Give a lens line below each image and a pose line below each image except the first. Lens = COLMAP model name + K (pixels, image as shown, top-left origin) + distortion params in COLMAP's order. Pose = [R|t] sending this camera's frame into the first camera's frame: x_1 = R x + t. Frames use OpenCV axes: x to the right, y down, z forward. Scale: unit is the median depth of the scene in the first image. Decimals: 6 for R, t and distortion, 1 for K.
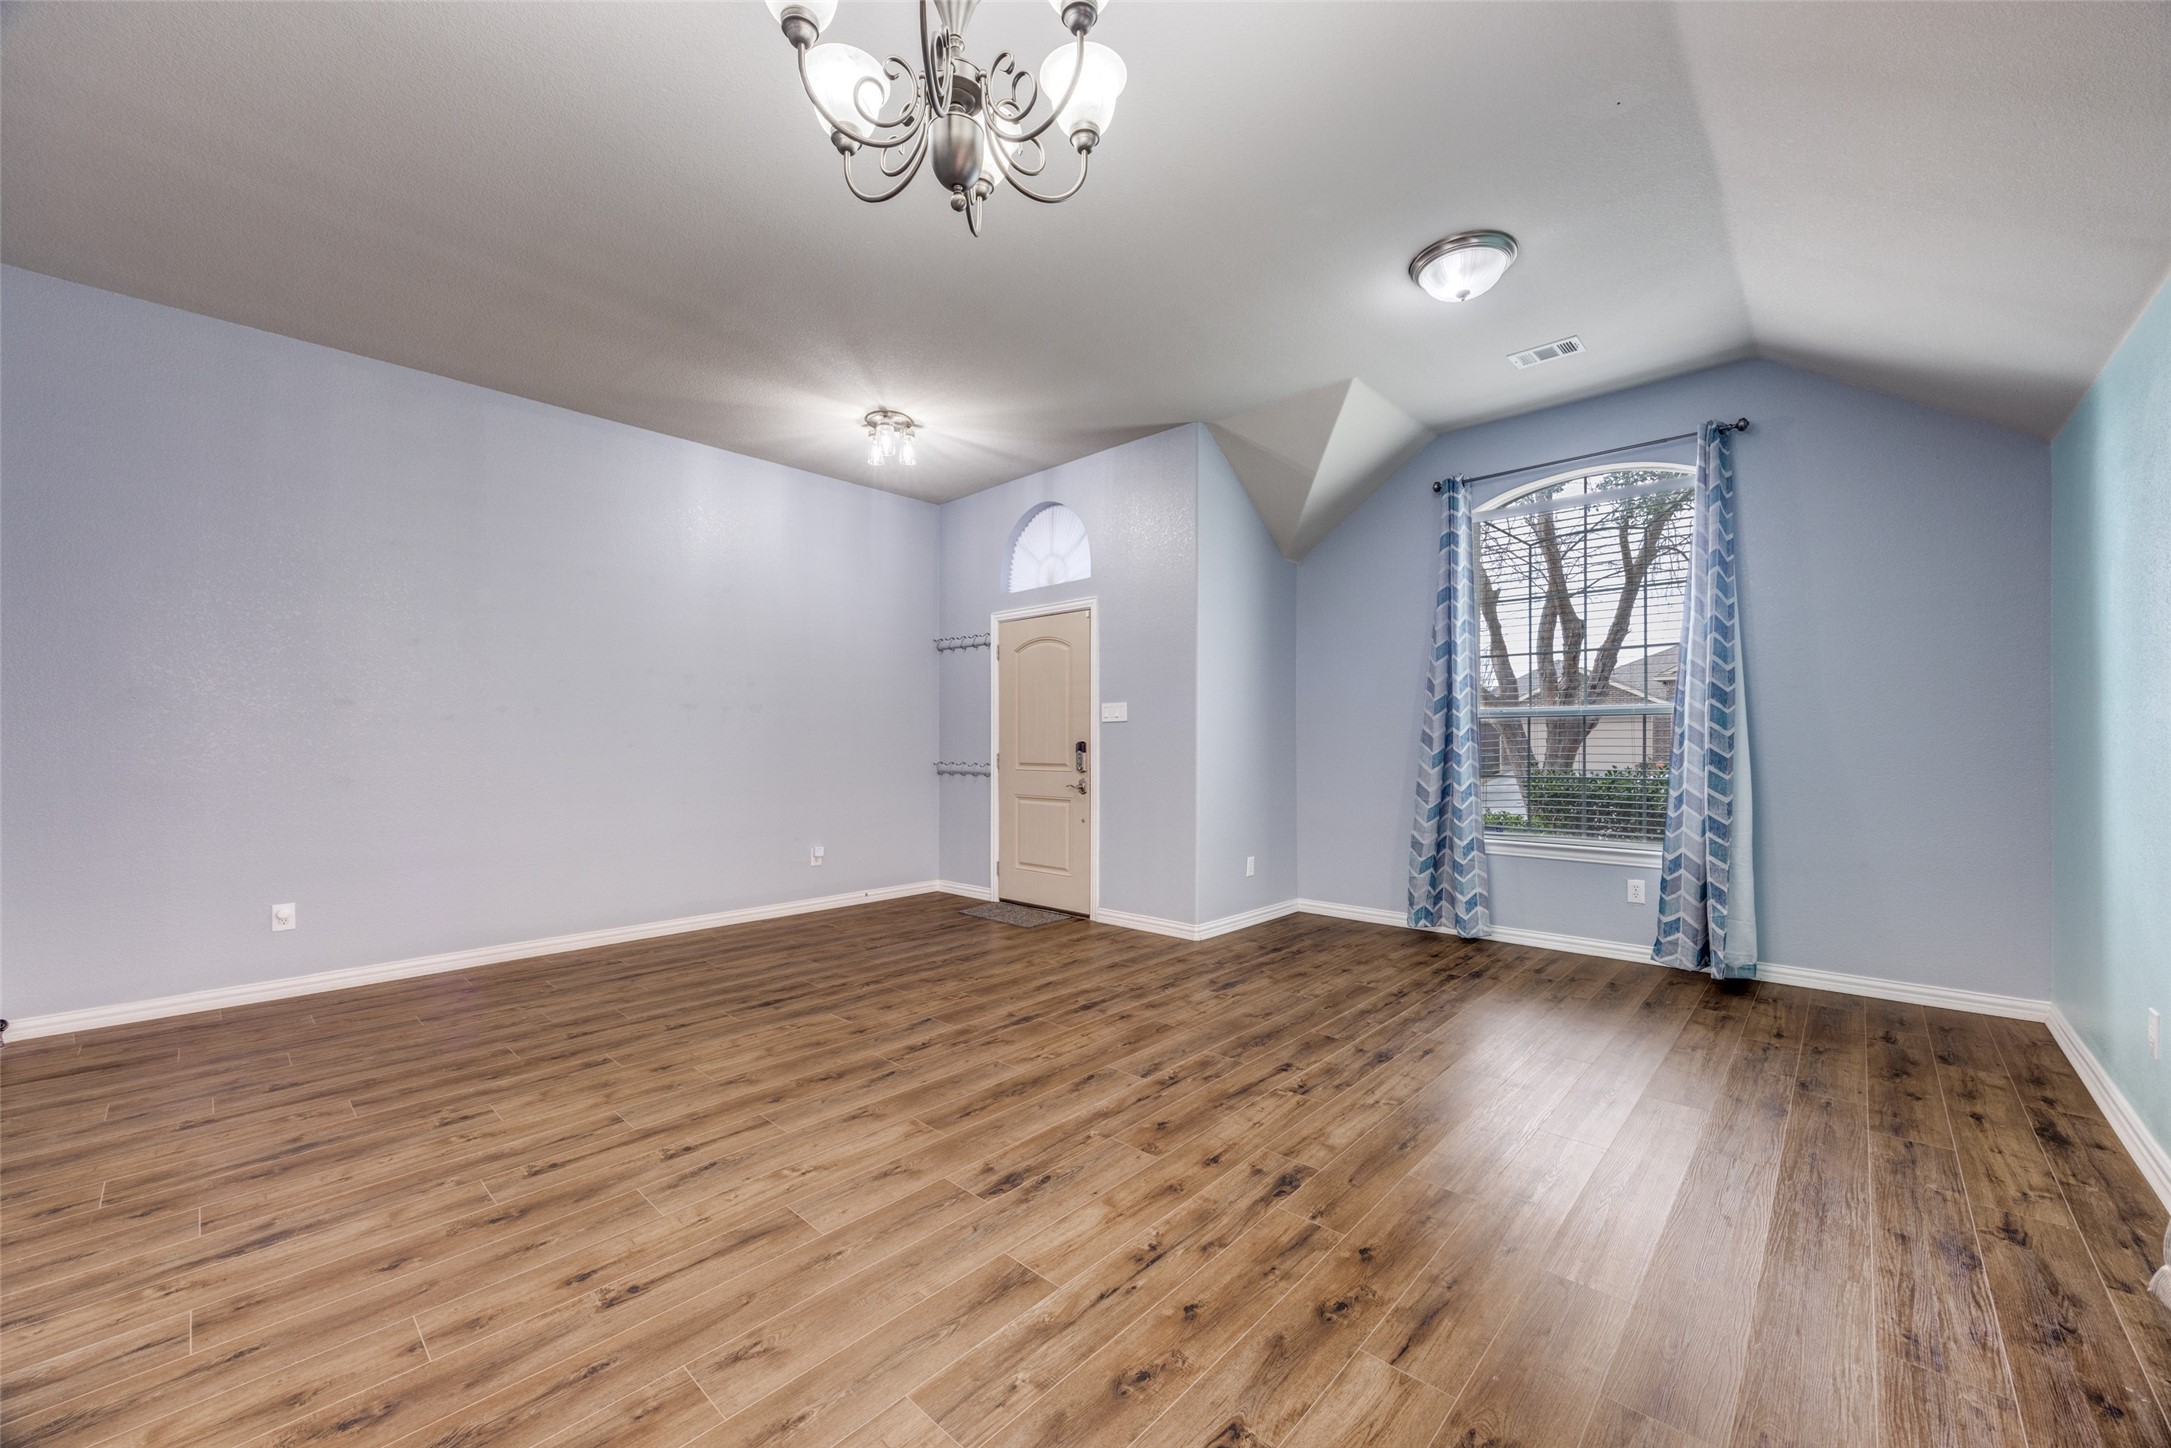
lens RADIAL K [[825.8, 0, 1097.1], [0, 825.8, 737.8], [0, 0, 1]] dist [0.001439, 0.000185]
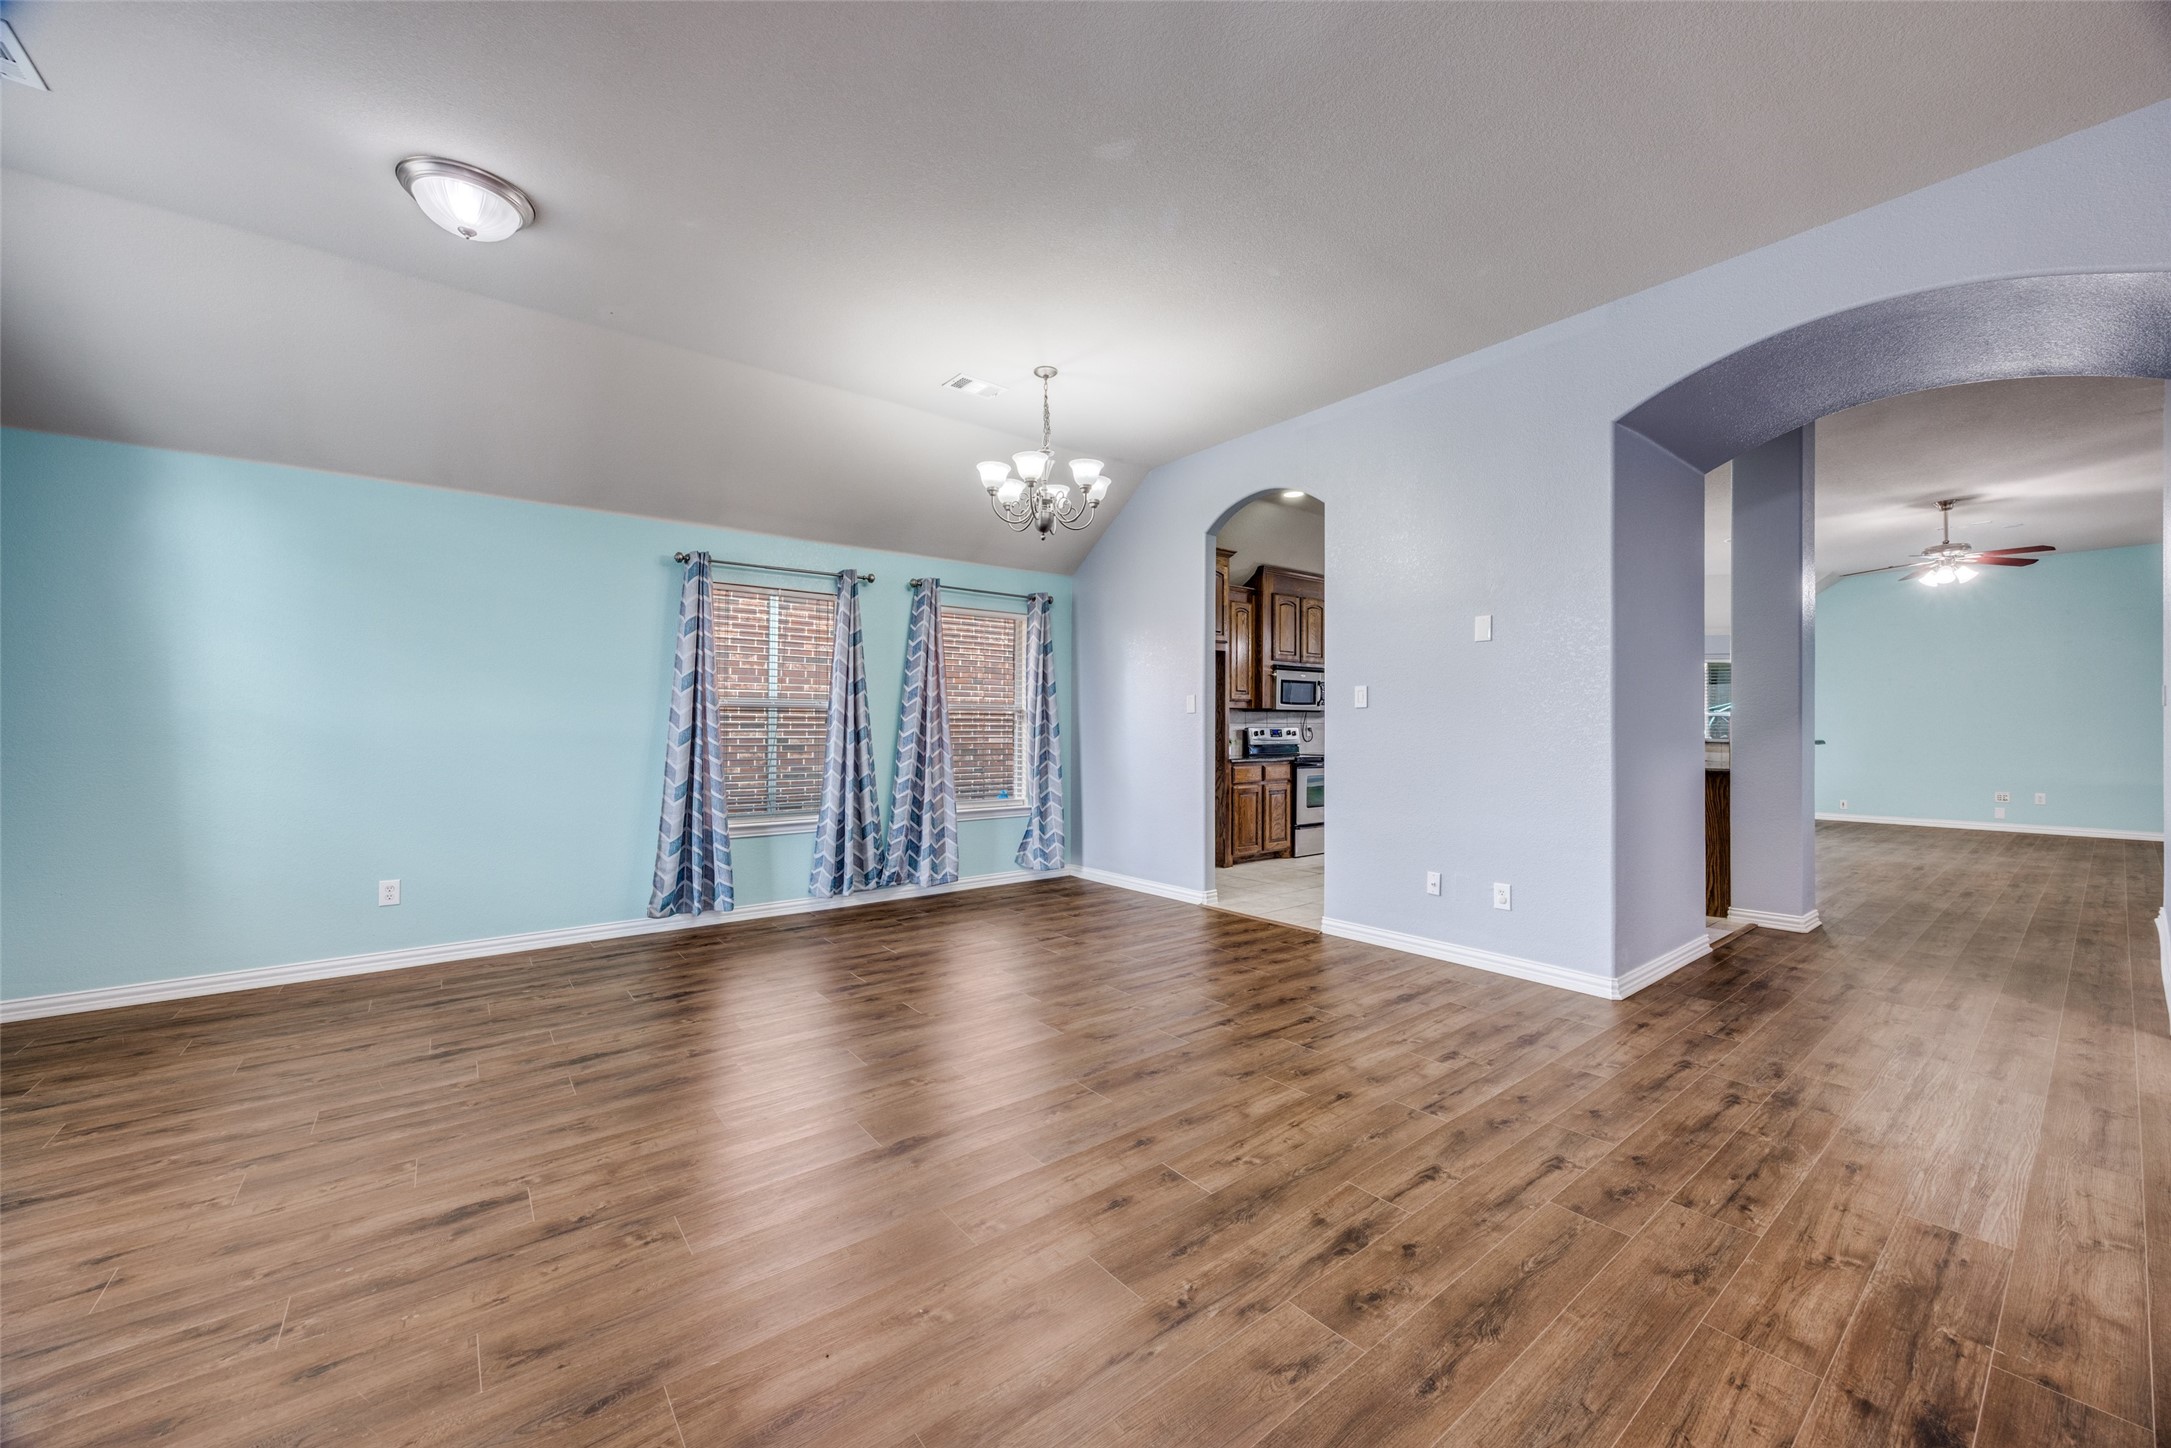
lens RADIAL K [[825.8, 0, 1097.1], [0, 825.8, 737.8], [0, 0, 1]] dist [0.001439, 0.000185]
pose [[-0.987953, 0.002792, 0.154731, -0.302984], [0.004138, 0.999956, 0.008381, 0.006494], [-0.154701, 0.008920, -0.987921, 1.429158]]
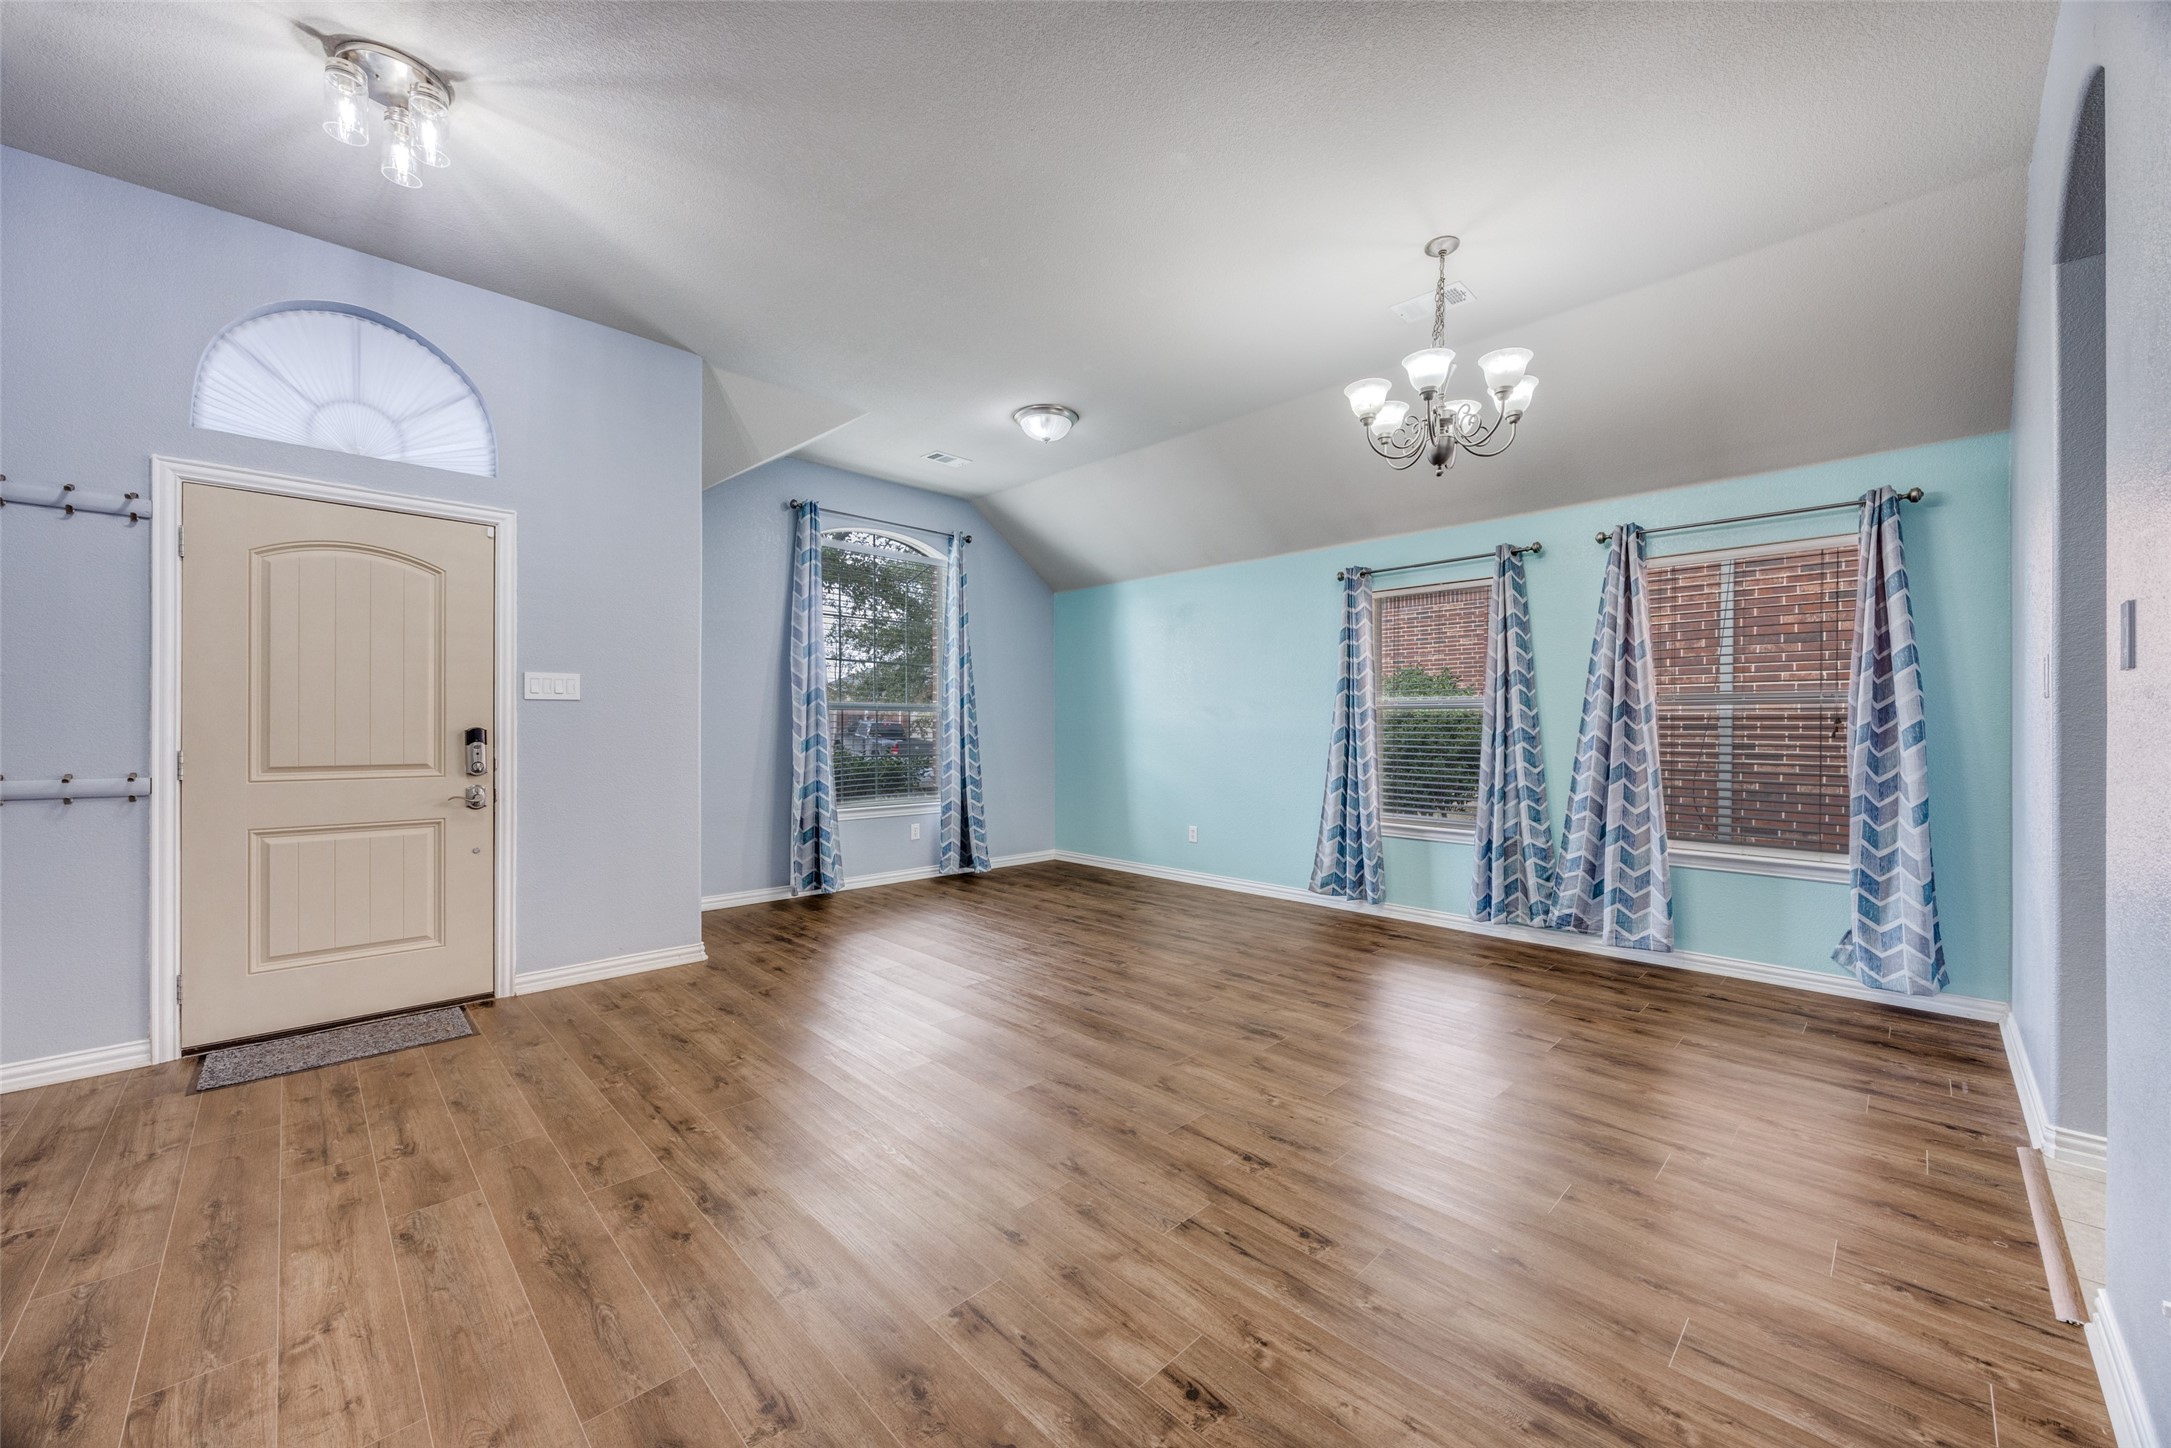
lens RADIAL K [[820.0, 0, 1087.1], [0, 820.0, 727.1], [0, 0, 1]] dist [-0.002092, -0.000069]
pose [[0.057377, 0.004588, 0.998342, -0.868595], [-0.006703, 0.999969, -0.004211, 0.004946], [-0.998330, -0.006450, 0.057406, 0.680365]]
